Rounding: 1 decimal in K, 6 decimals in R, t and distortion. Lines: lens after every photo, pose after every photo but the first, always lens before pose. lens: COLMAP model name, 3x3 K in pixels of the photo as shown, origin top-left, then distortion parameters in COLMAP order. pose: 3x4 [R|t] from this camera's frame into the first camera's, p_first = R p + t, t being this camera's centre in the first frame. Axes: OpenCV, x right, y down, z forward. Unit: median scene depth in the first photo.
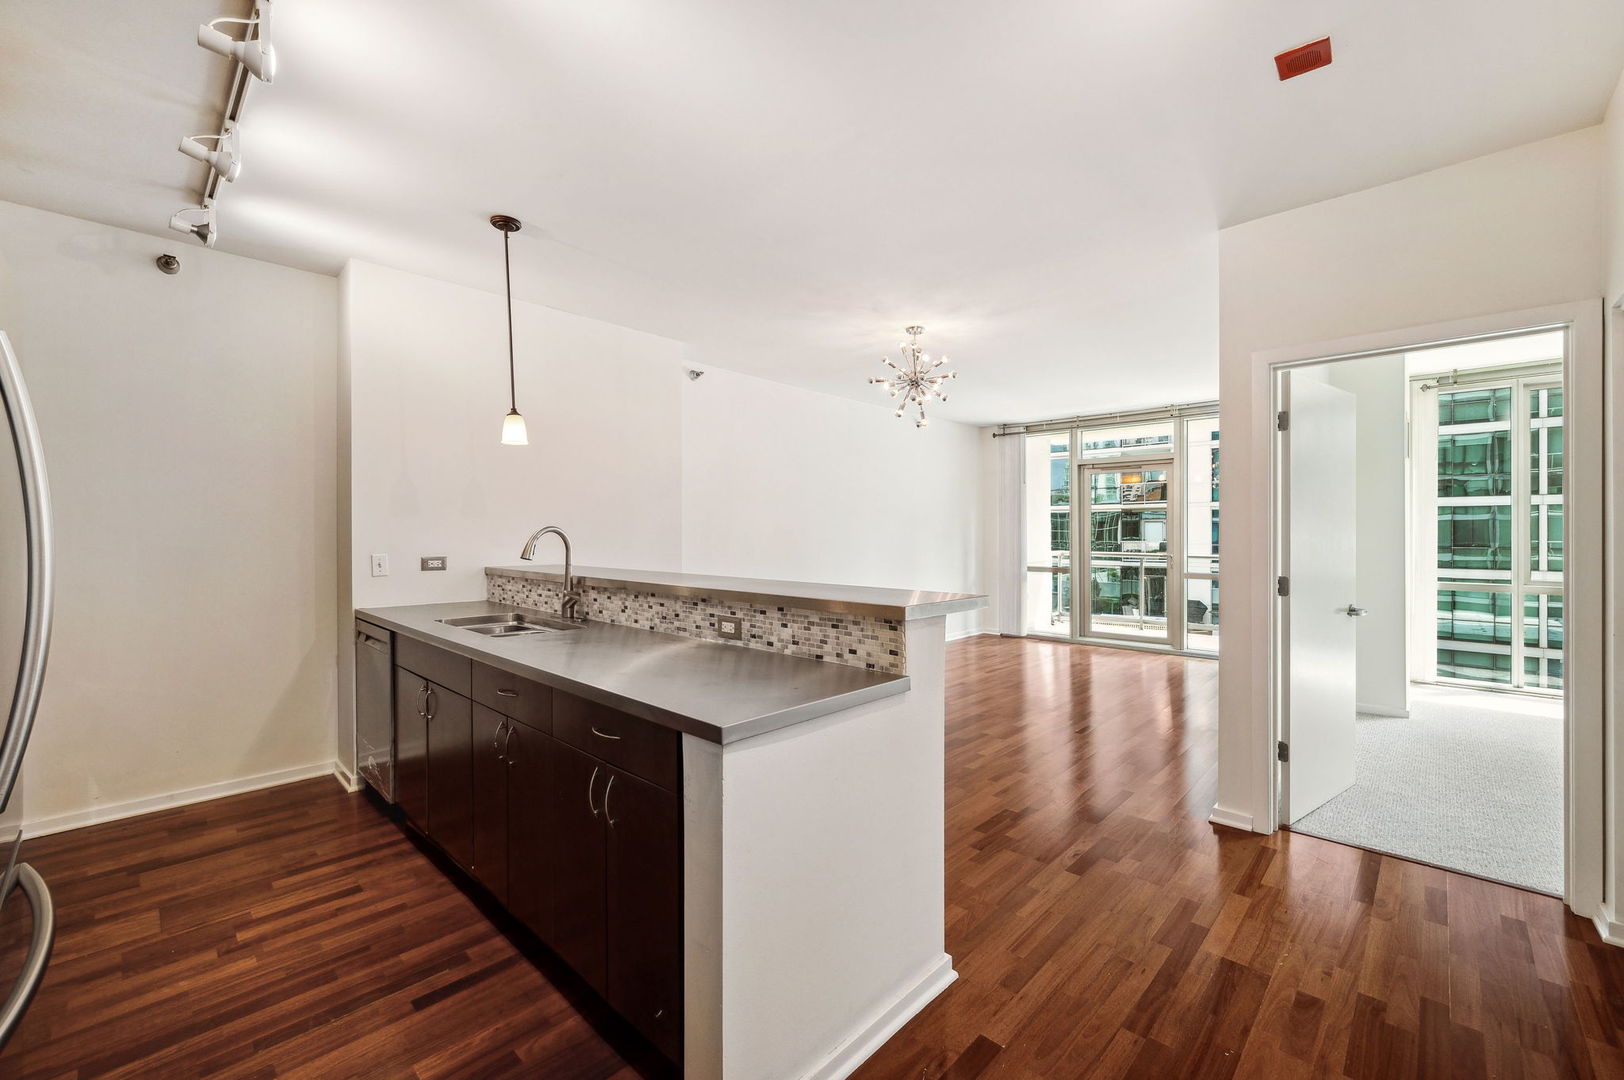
lens RADIAL K [[661.4, 0, 819.7], [0, 661.4, 535.8], [0, 0, 1]] dist [-0.014414, -0.000153]
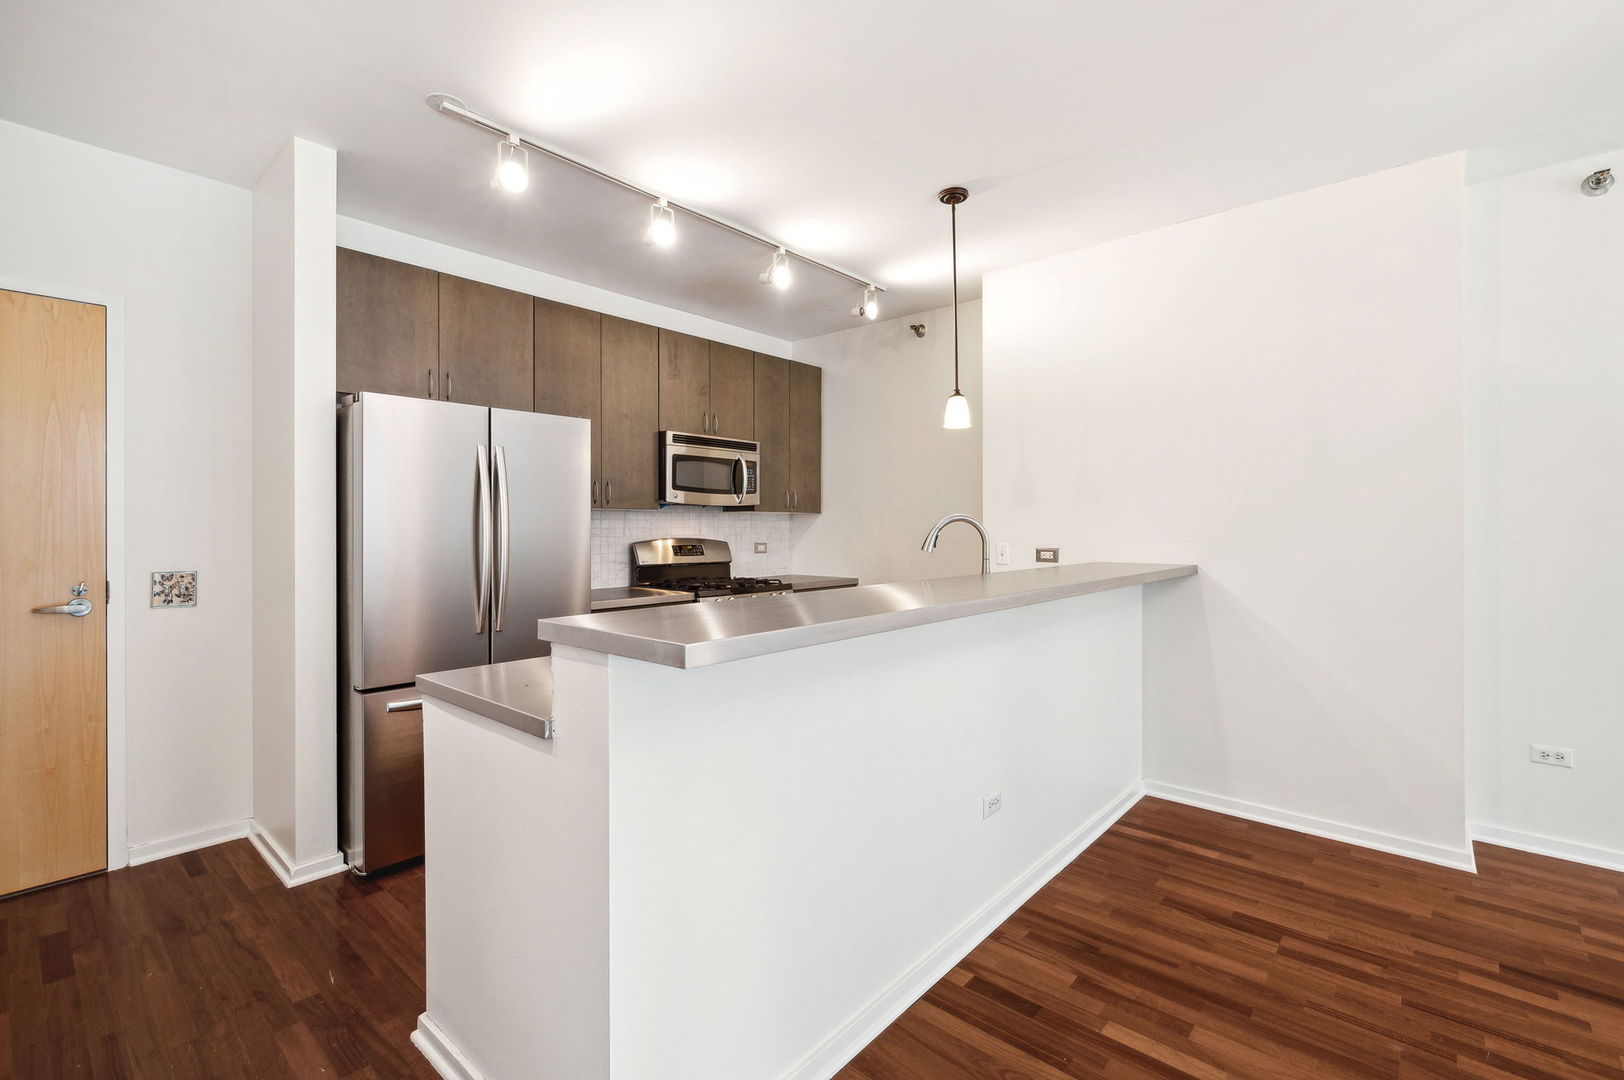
lens RADIAL K [[731.1, 0, 819.5], [0, 731.1, 535.7], [0, 0, 1]] dist [-0.004936, -0.000688]
pose [[0.021444, 0.012358, -0.999694, 0.506347], [-0.002985, 0.999920, 0.012297, 0.002267], [0.999766, 0.002720, 0.021479, 0.698808]]
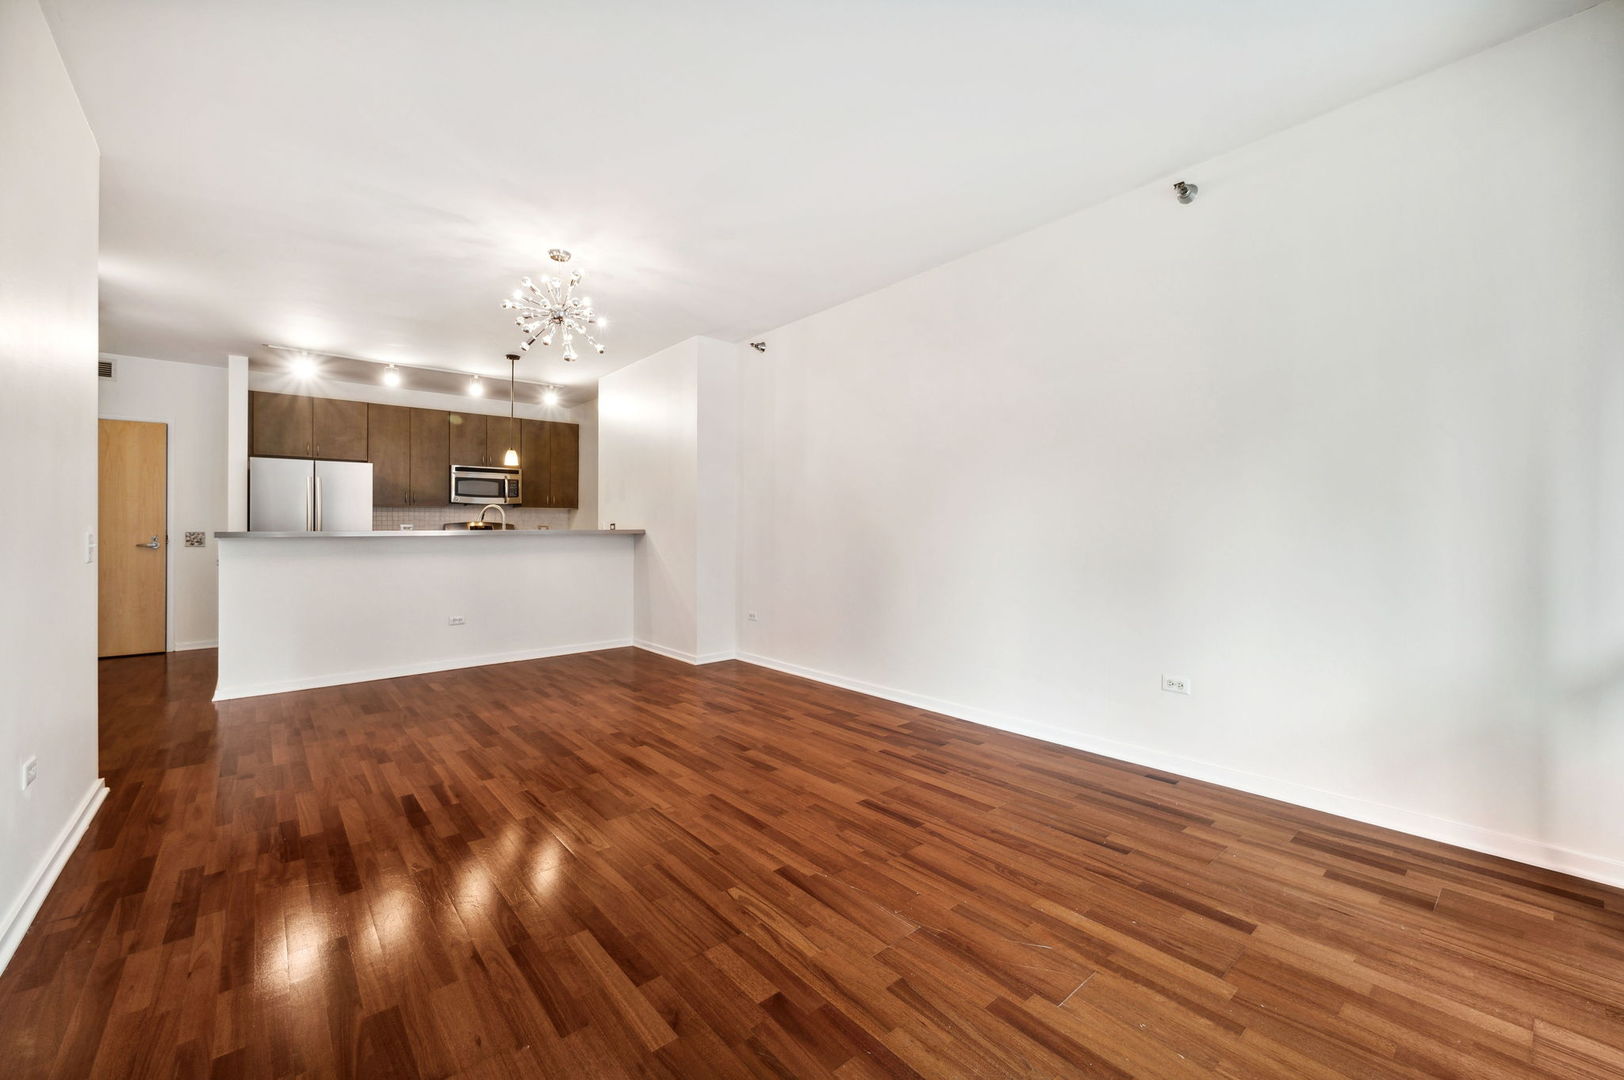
lens RADIAL K [[661.4, 0, 819.7], [0, 661.4, 535.8], [0, 0, 1]] dist [-0.014414, -0.000153]
pose [[-0.109975, 0.005786, -0.993918, 1.277570], [0.004071, 0.999977, 0.005371, 0.065226], [0.993926, -0.003456, -0.109996, 1.923893]]
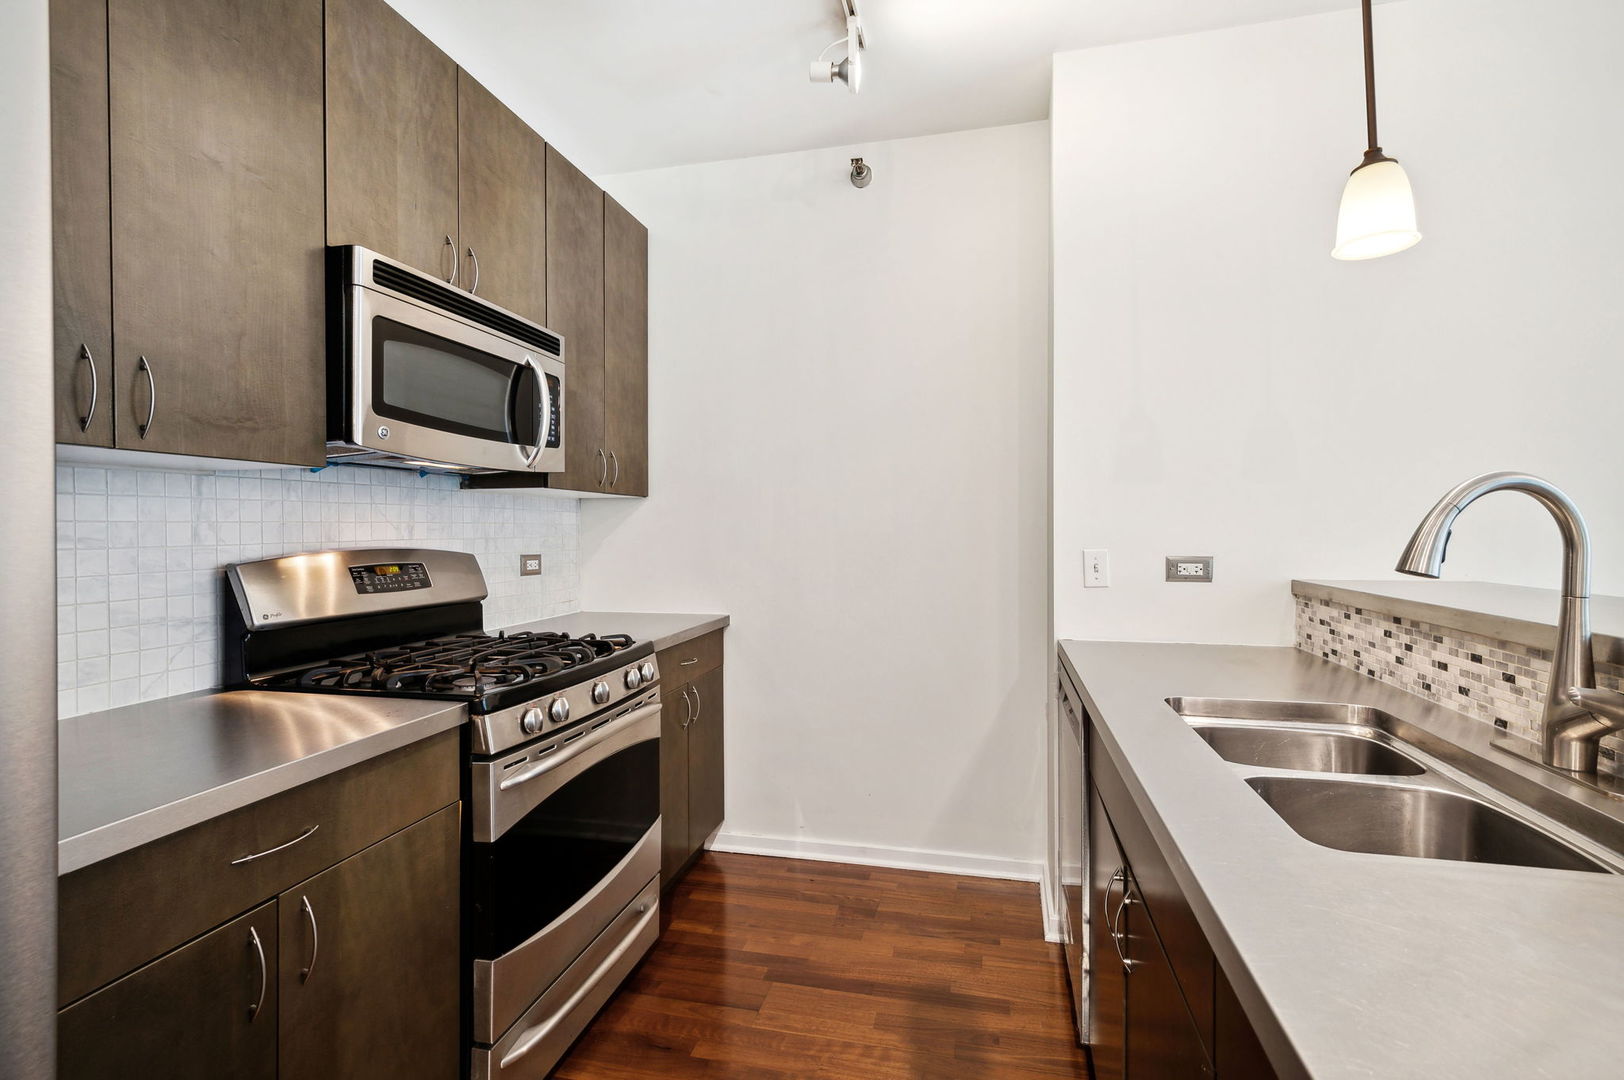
lens RADIAL K [[731.1, 0, 819.5], [0, 731.1, 535.7], [0, 0, 1]] dist [-0.004936, -0.000688]
pose [[0.495442, 0.005335, -0.868625, -0.239996], [0.001086, 0.999977, 0.006761, 0.011955], [0.868641, -0.004293, 0.495424, 0.485166]]
